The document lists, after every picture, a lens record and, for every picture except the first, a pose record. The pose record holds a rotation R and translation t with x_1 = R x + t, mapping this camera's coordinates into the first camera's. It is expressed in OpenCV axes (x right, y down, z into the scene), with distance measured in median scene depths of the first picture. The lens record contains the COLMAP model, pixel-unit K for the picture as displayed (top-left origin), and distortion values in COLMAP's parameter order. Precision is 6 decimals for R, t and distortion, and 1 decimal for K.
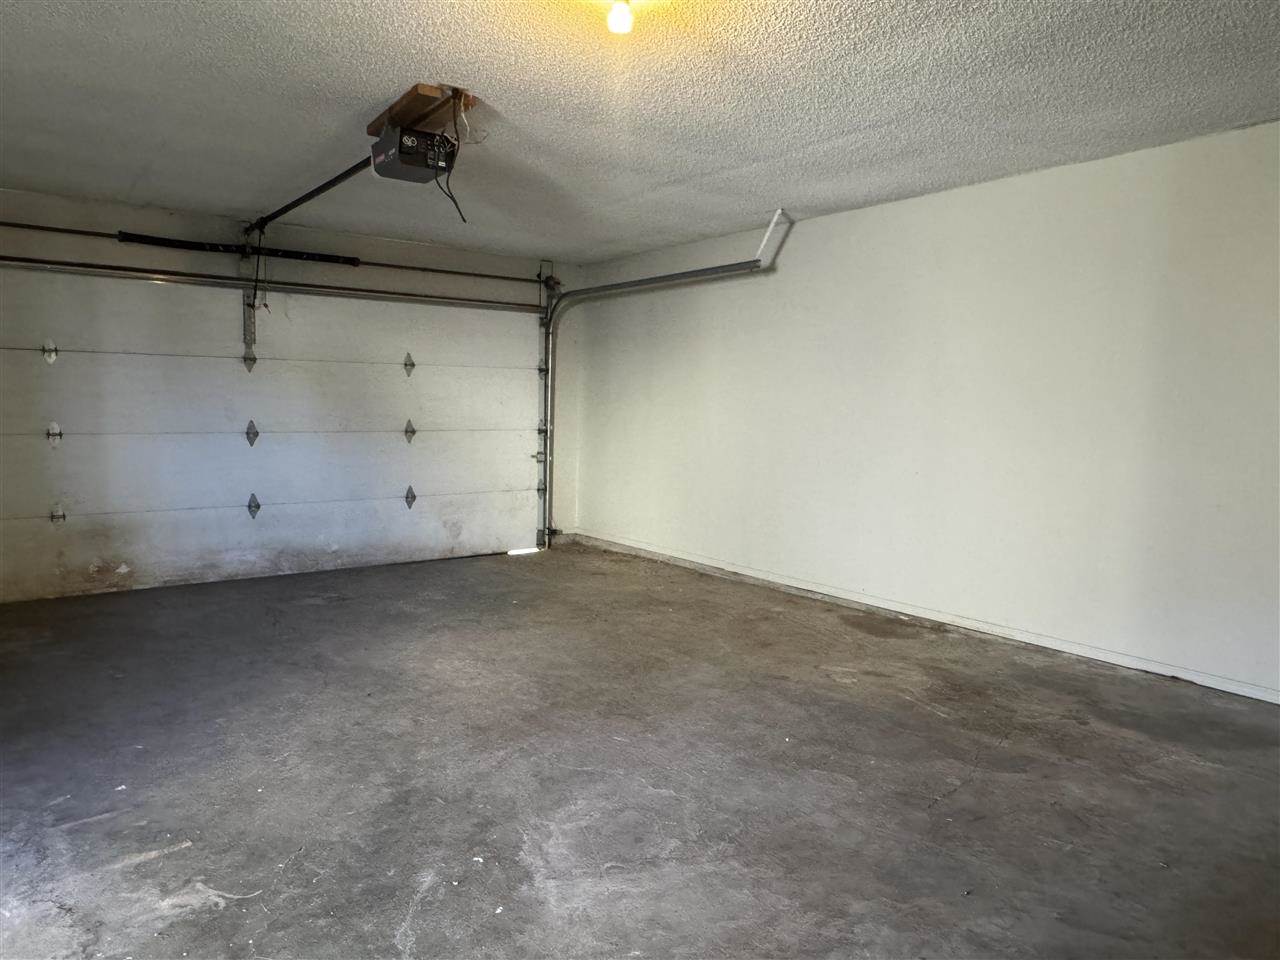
lens RADIAL K [[856.6, 0, 637.5], [0, 856.6, 480.8], [0, 0, 1]] dist [-0.001115, -0.000595]
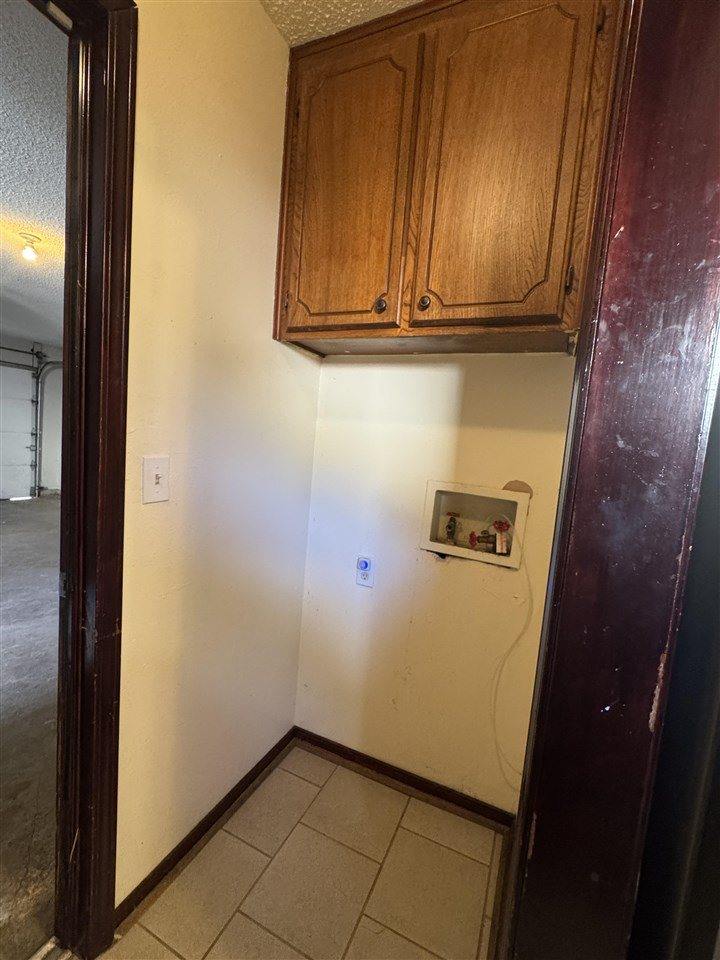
lens RADIAL K [[421.5, 0, 360.1], [0, 421.5, 480.4], [0, 0, 1]] dist [-0.003254, -0.000304]
pose [[0.881552, 0.011244, 0.471952, 0.083799], [-0.022574, 0.999577, 0.018352, 0.009845], [-0.471546, -0.026832, 0.881433, -0.146270]]
